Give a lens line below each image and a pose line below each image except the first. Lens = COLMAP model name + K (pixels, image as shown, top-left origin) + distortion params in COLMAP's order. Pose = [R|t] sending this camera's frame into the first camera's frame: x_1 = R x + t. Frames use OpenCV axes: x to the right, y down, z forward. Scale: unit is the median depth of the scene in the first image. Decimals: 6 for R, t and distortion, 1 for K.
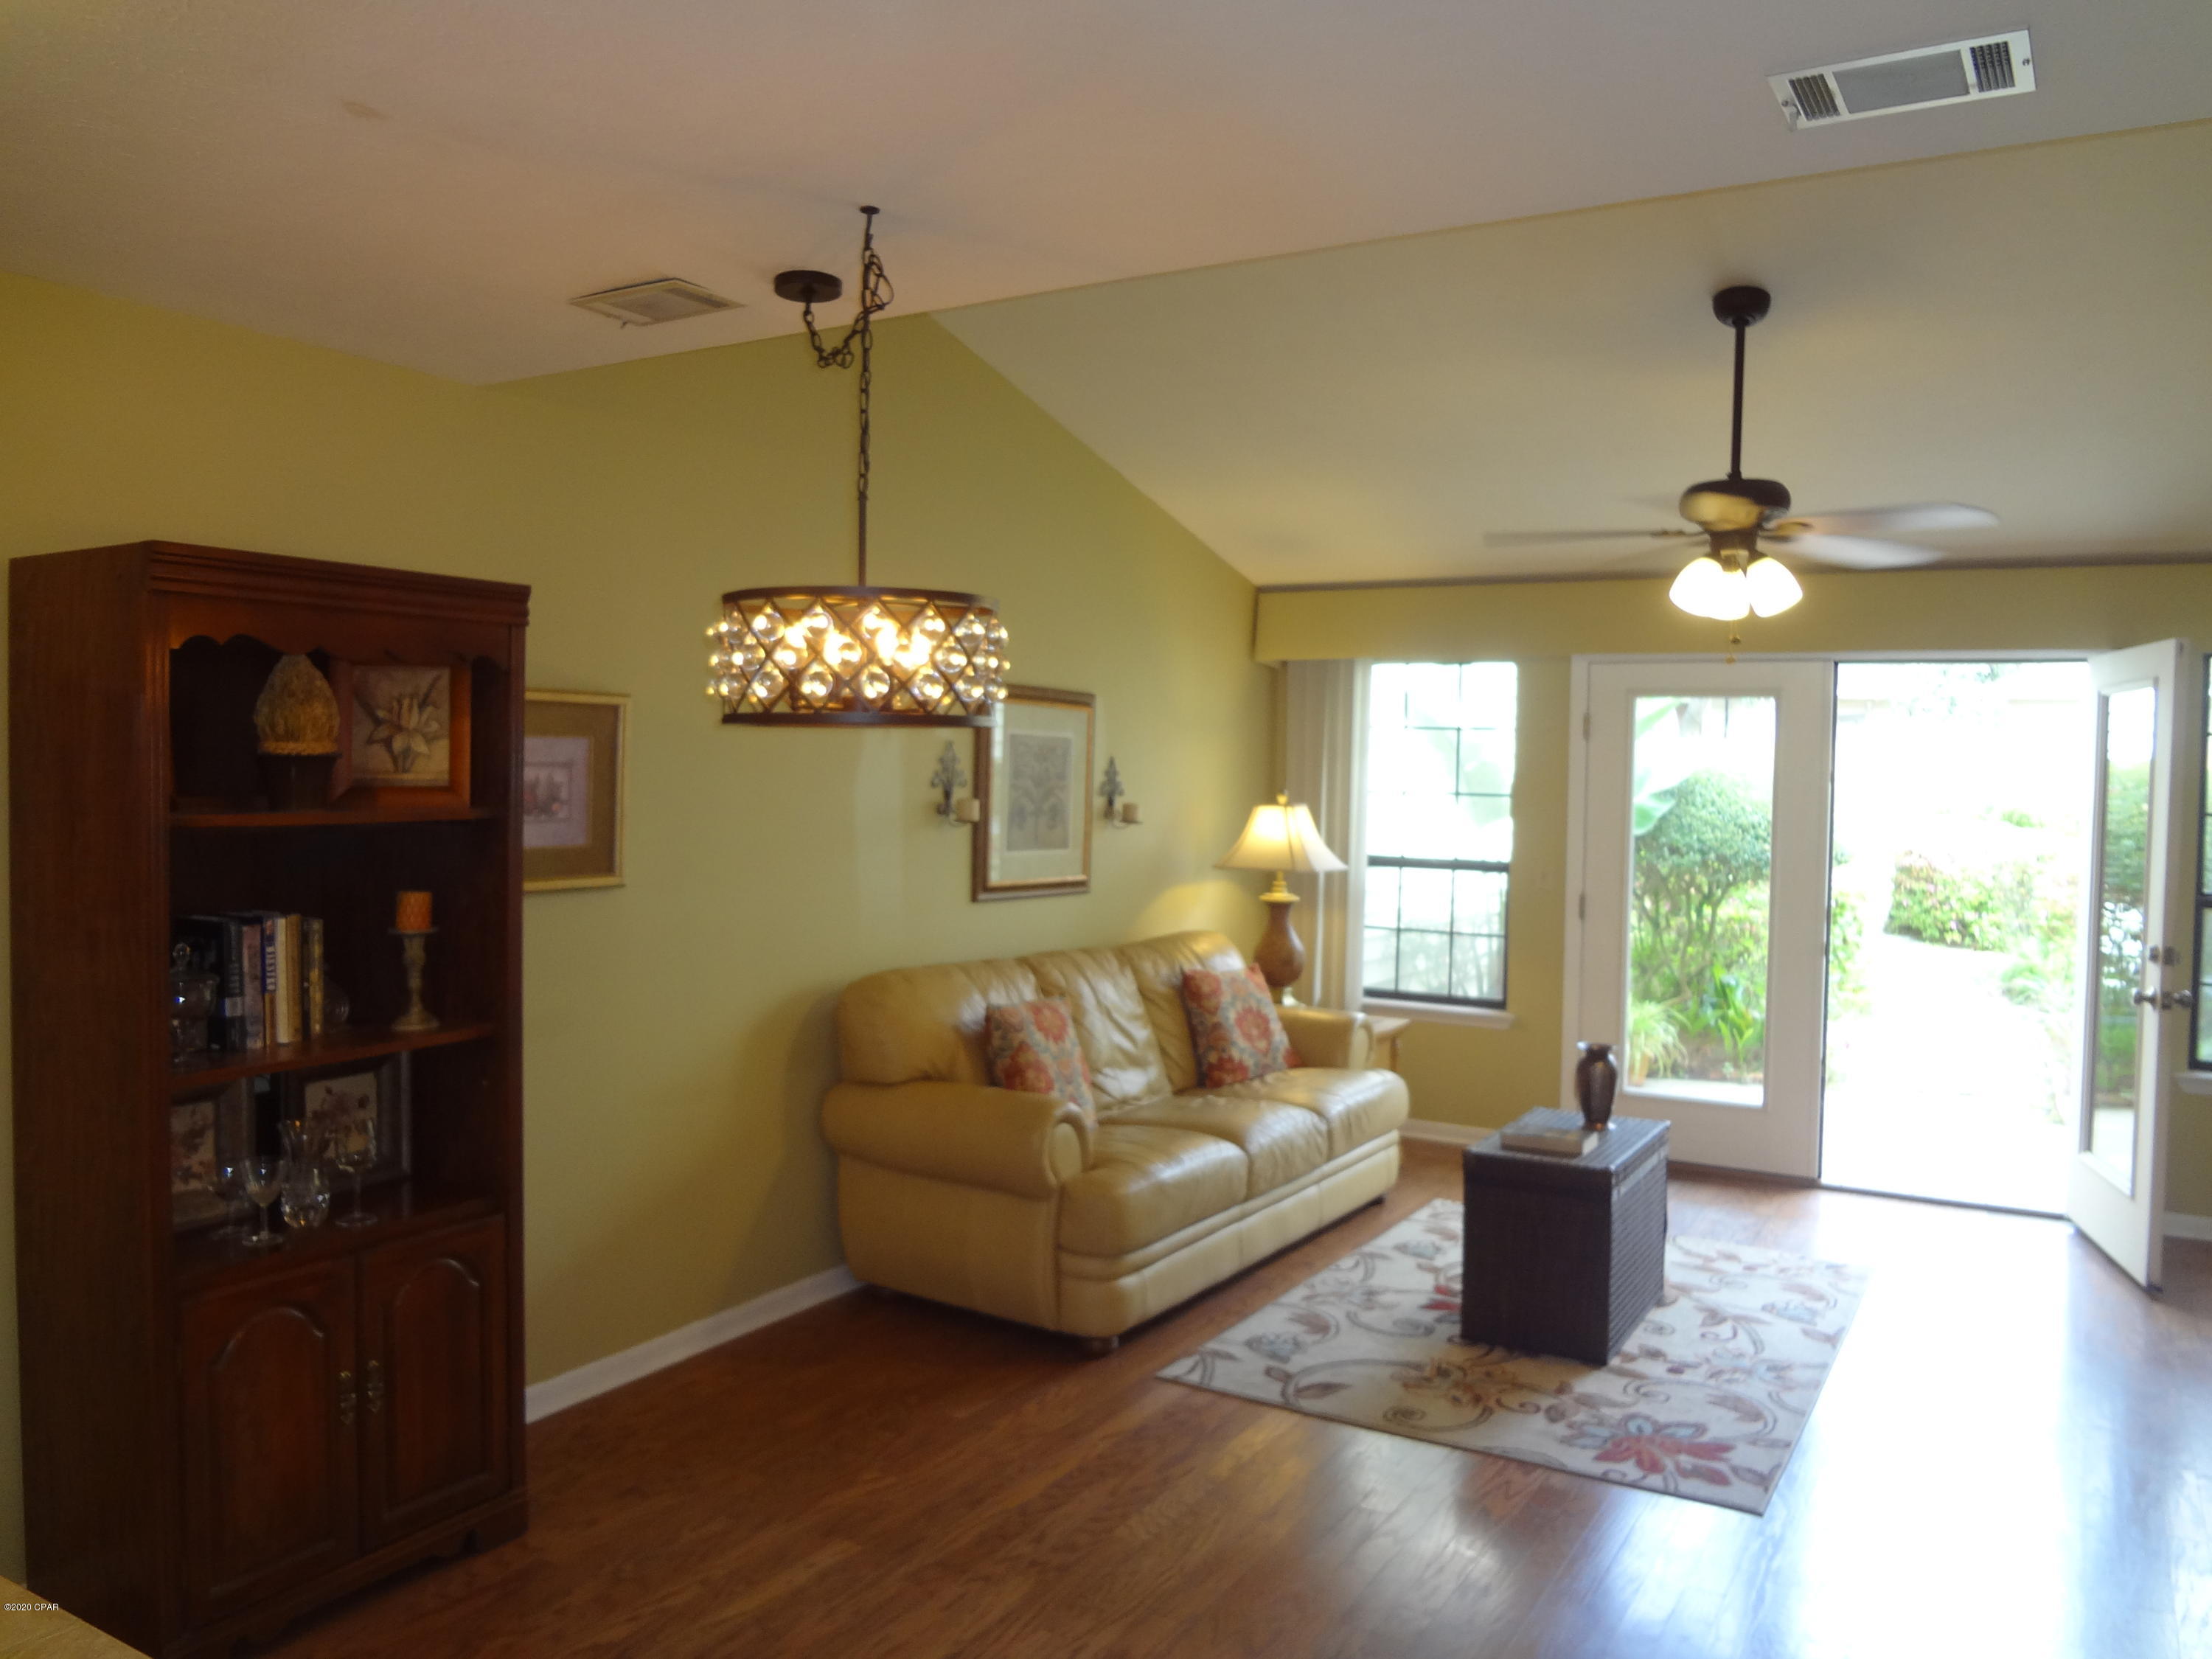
lens RADIAL K [[1653.5, 0, 1099.5], [0, 1653.5, 837.7], [0, 0, 1]] dist [-0.047685, 0.010793]
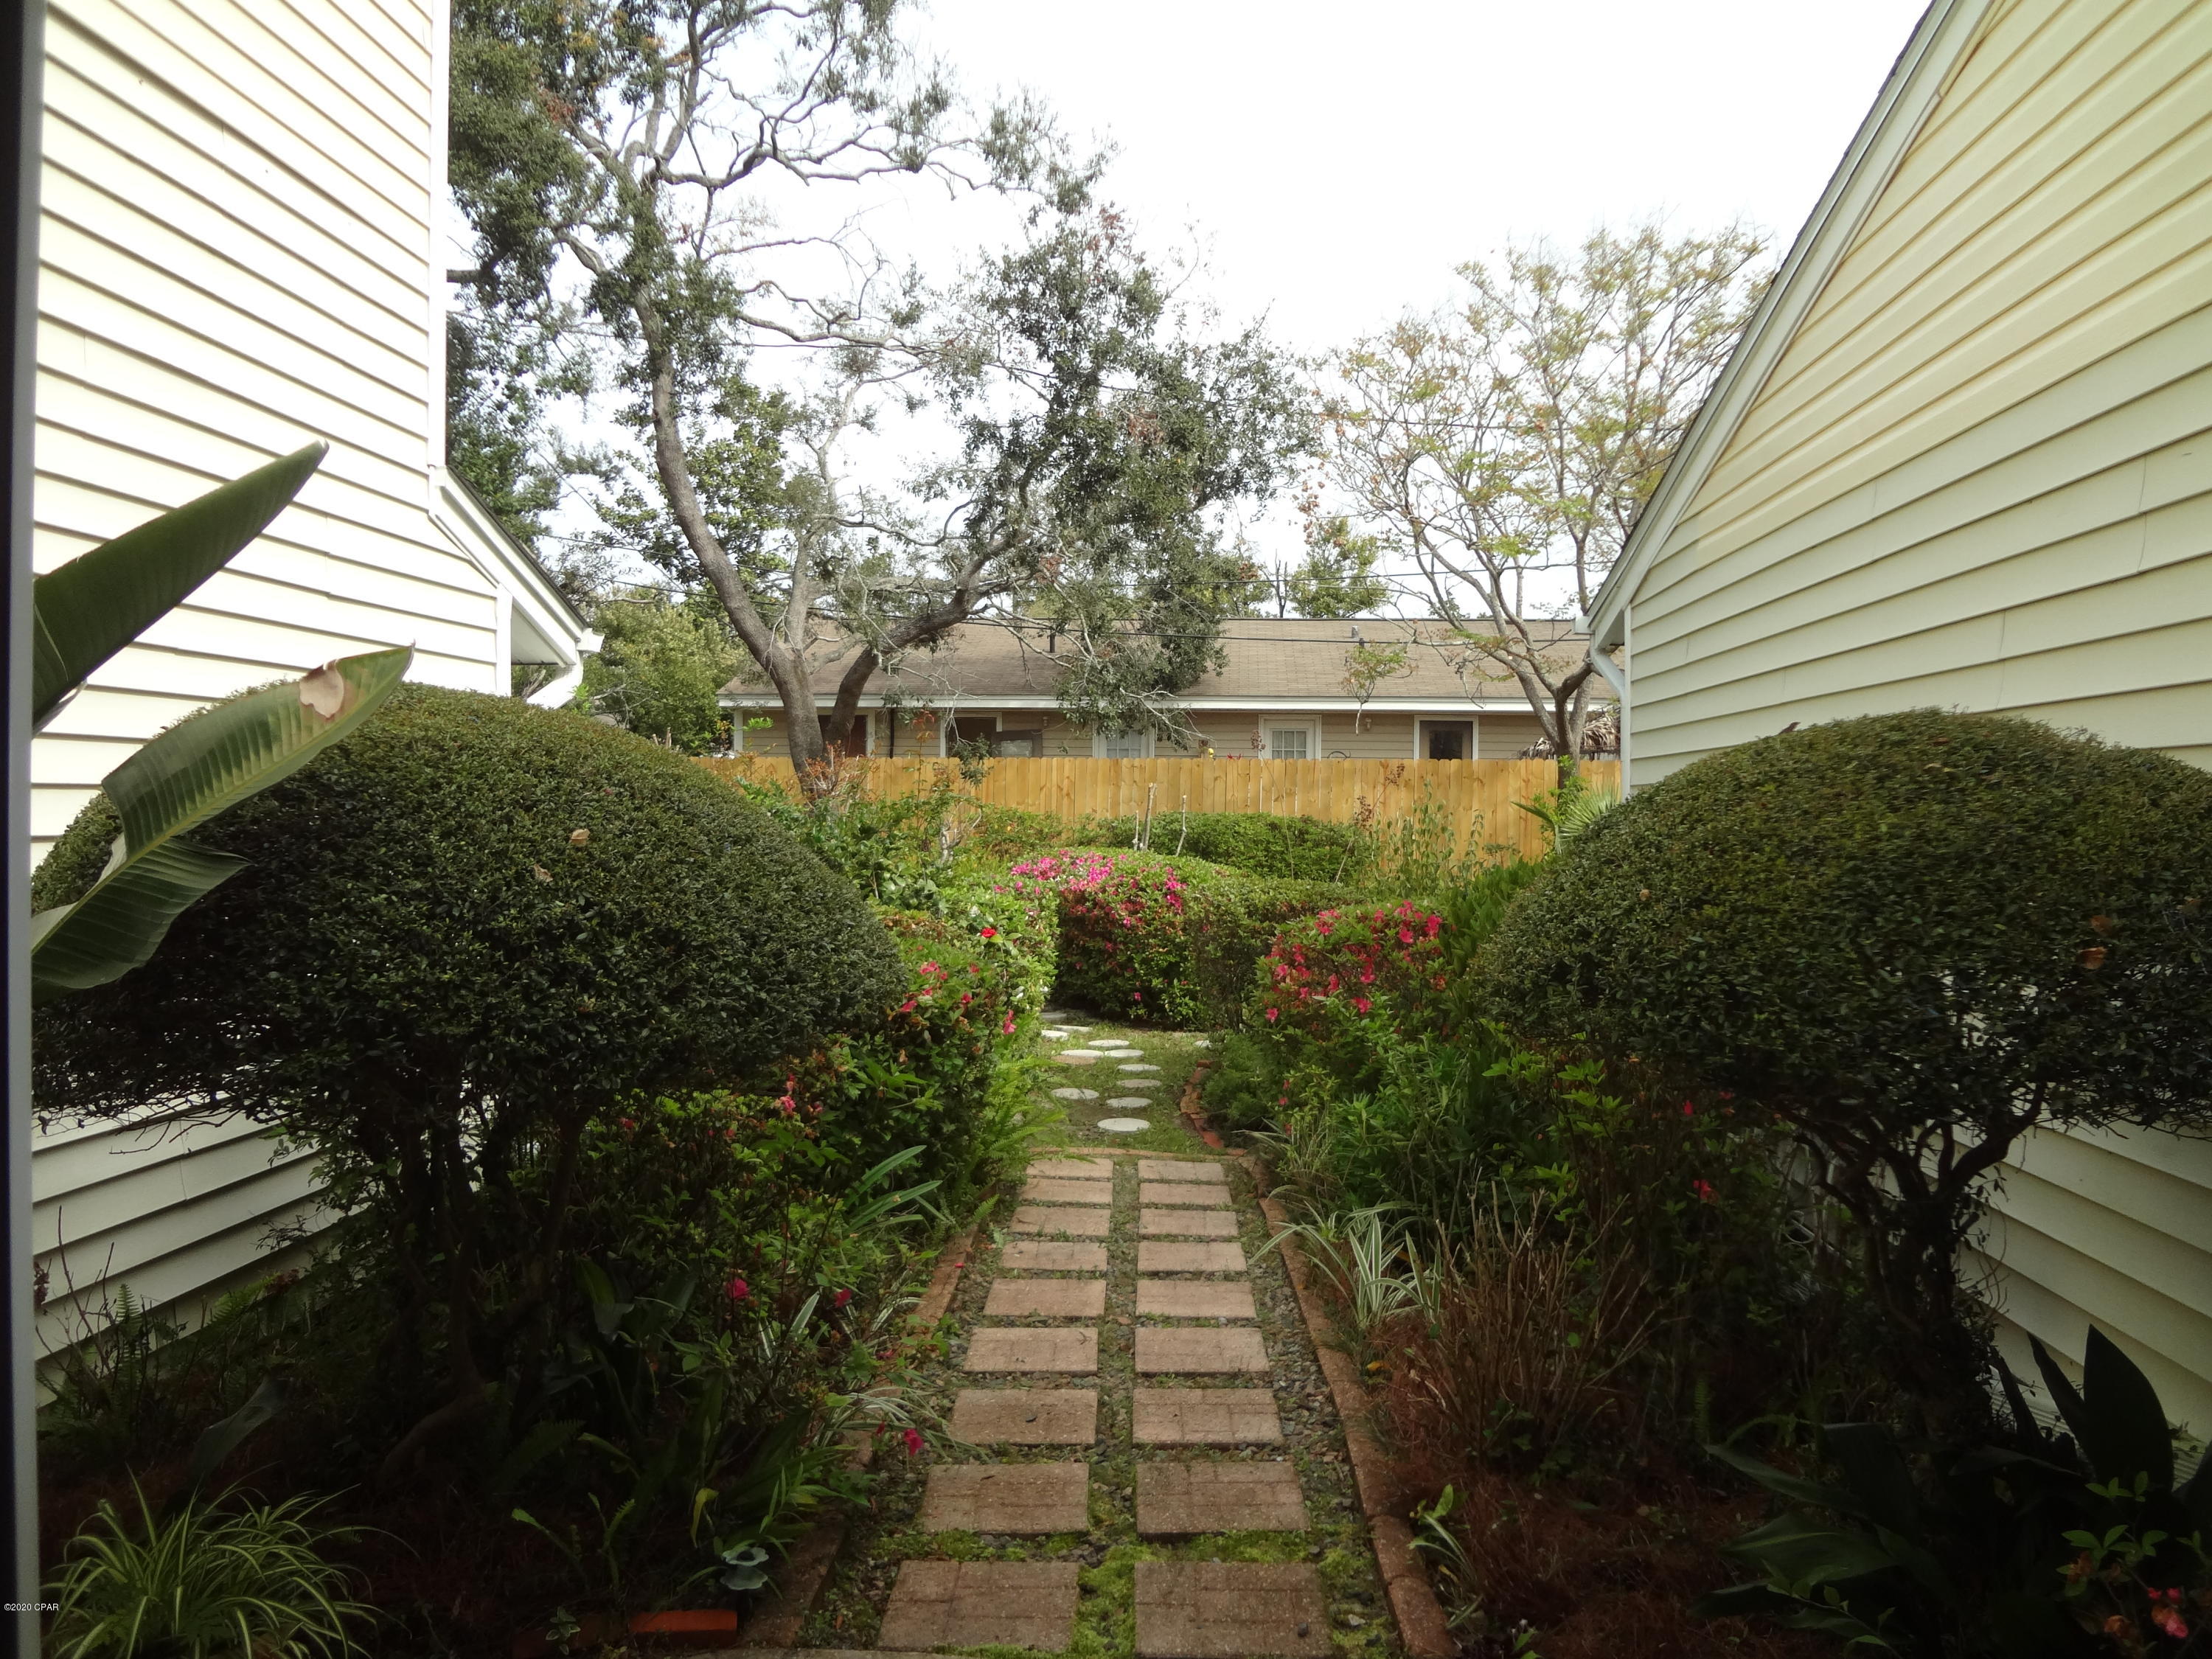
lens RADIAL K [[1653.5, 0, 1111.5], [0, 1653.5, 828.3], [0, 0, 1]] dist [-0.047685, 0.010793]
pose [[0.892297, -0.009424, 0.451351, 0.649853], [0.019946, 0.999629, -0.018561, -0.034717], [-0.451008, 0.025565, 0.892154, 1.245378]]
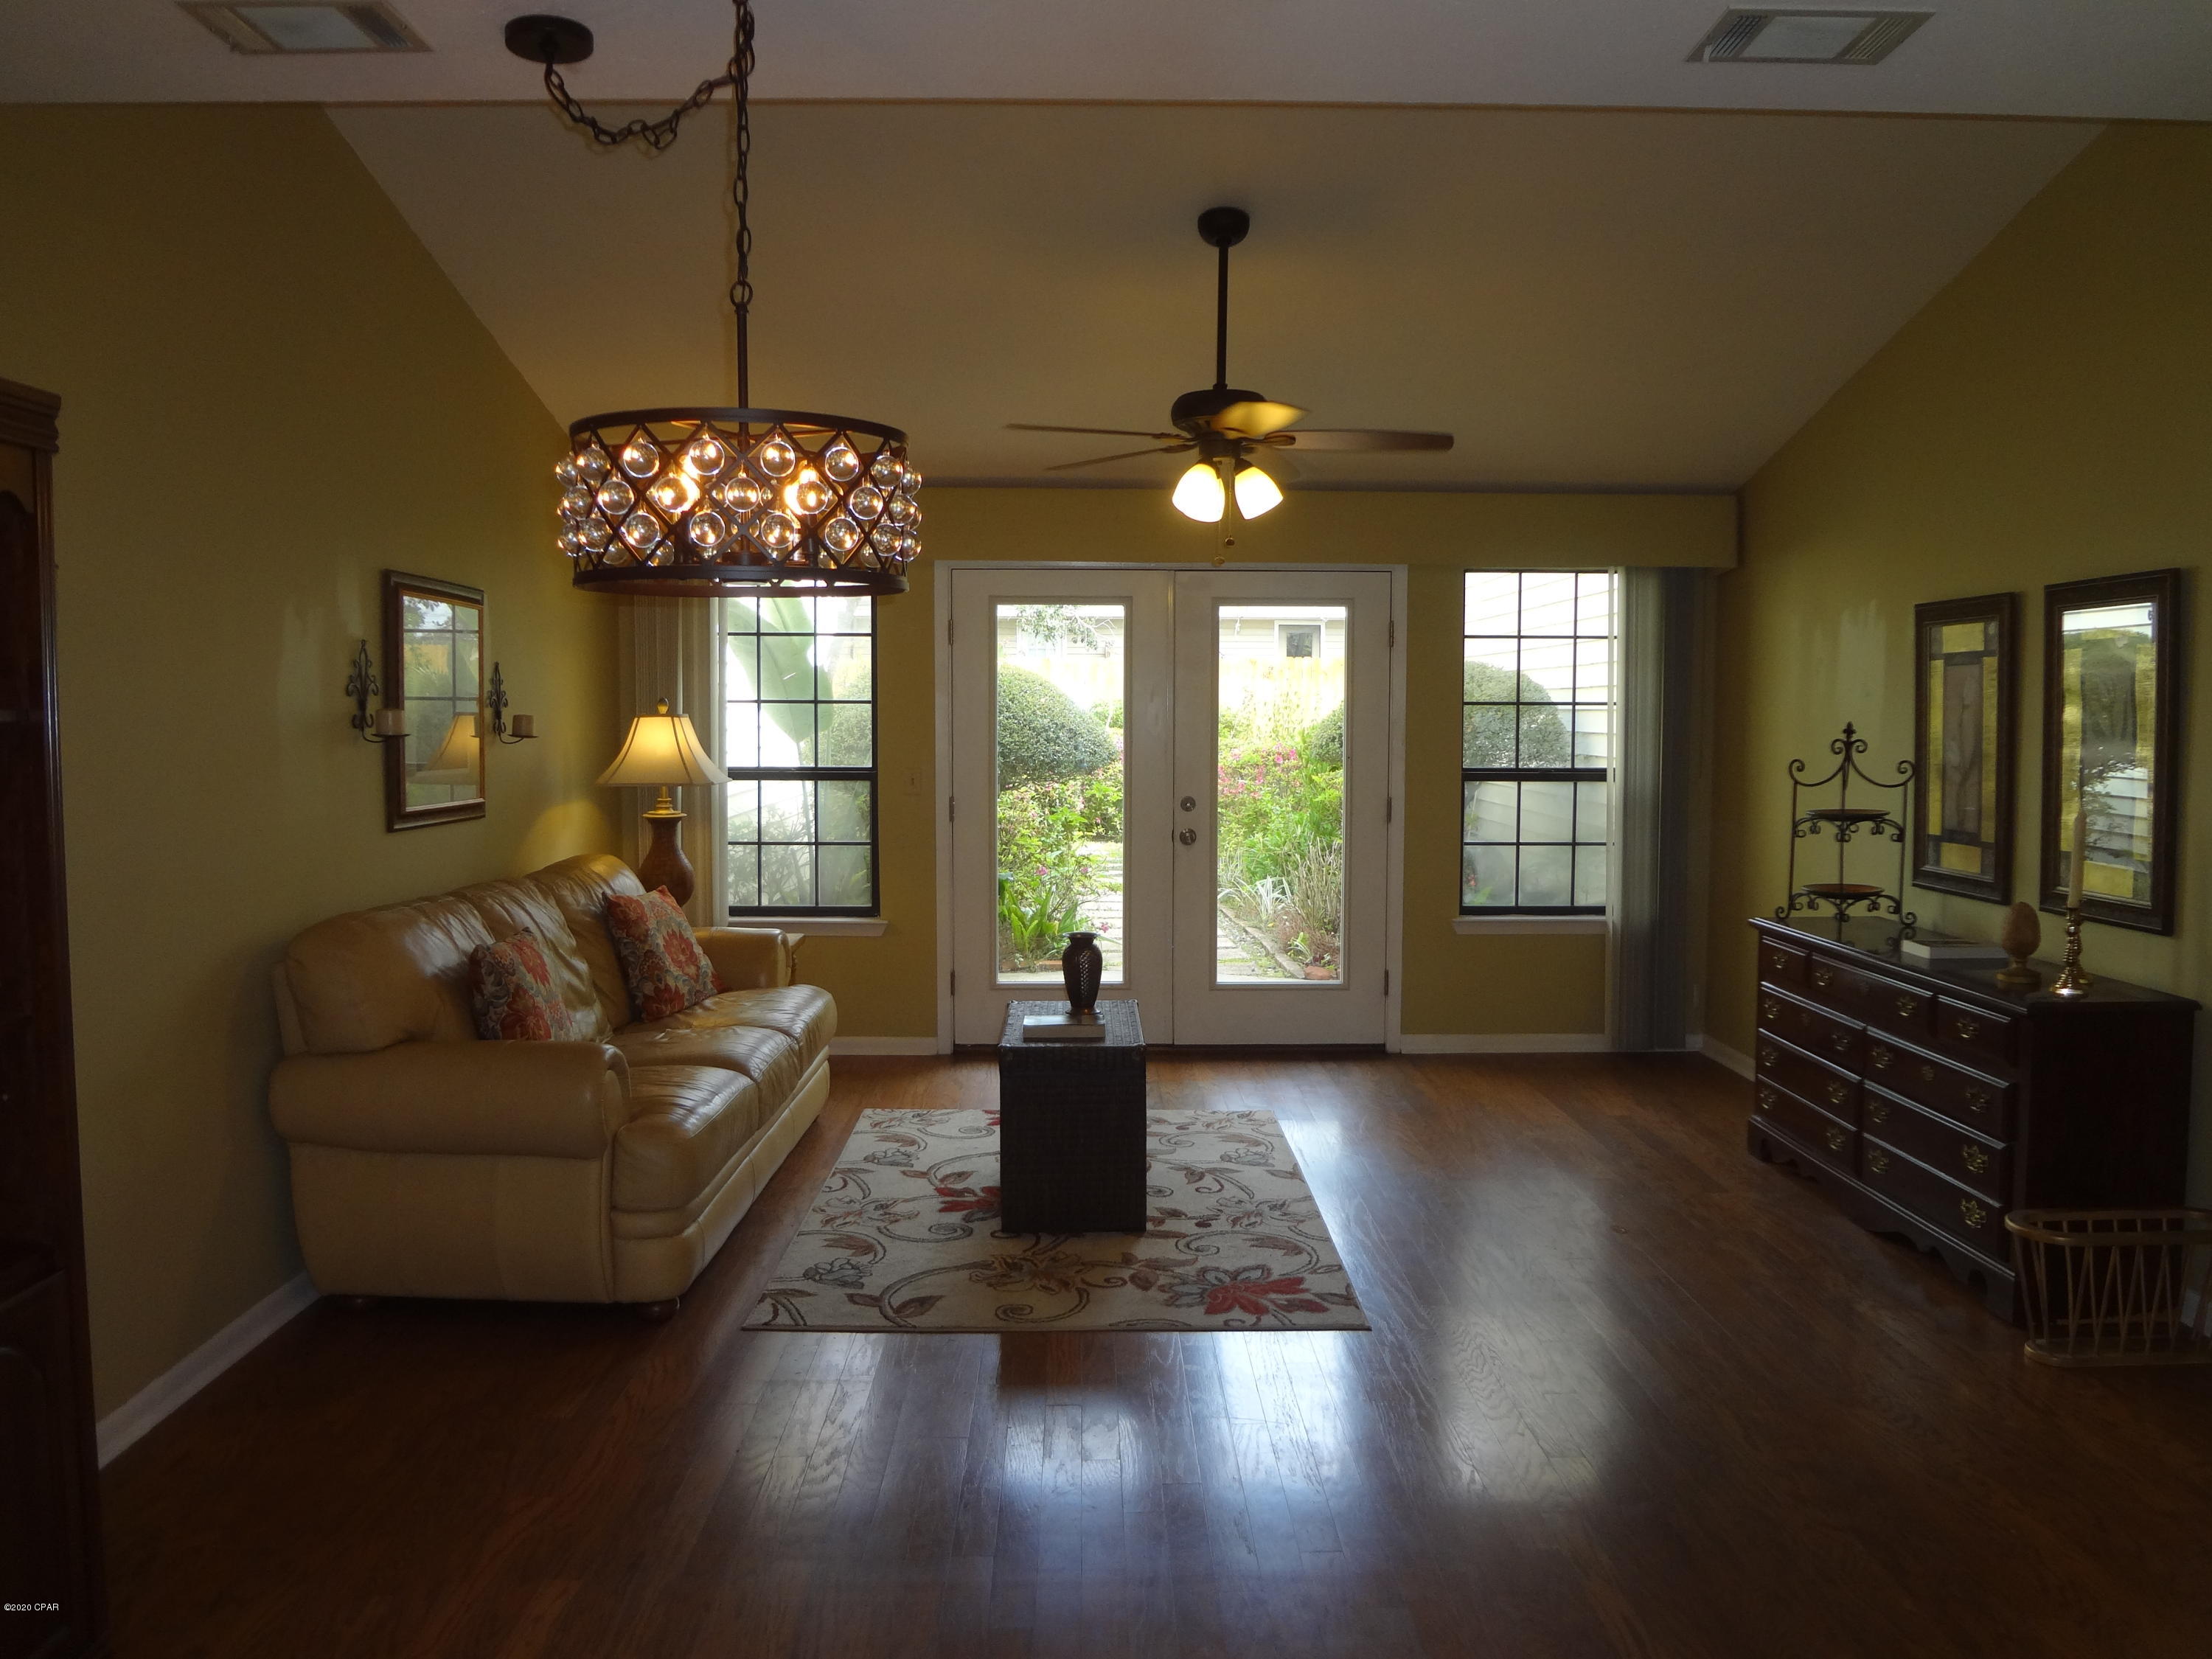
lens RADIAL K [[1653.5, 0, 1100.8], [0, 1653.5, 826.5], [0, 0, 1]] dist [-0.047685, 0.010793]
pose [[0.853008, -0.055126, 0.518978, -0.243258], [0.035041, 0.998211, 0.048435, 0.009879], [-0.520720, -0.023130, 0.853414, 0.113317]]
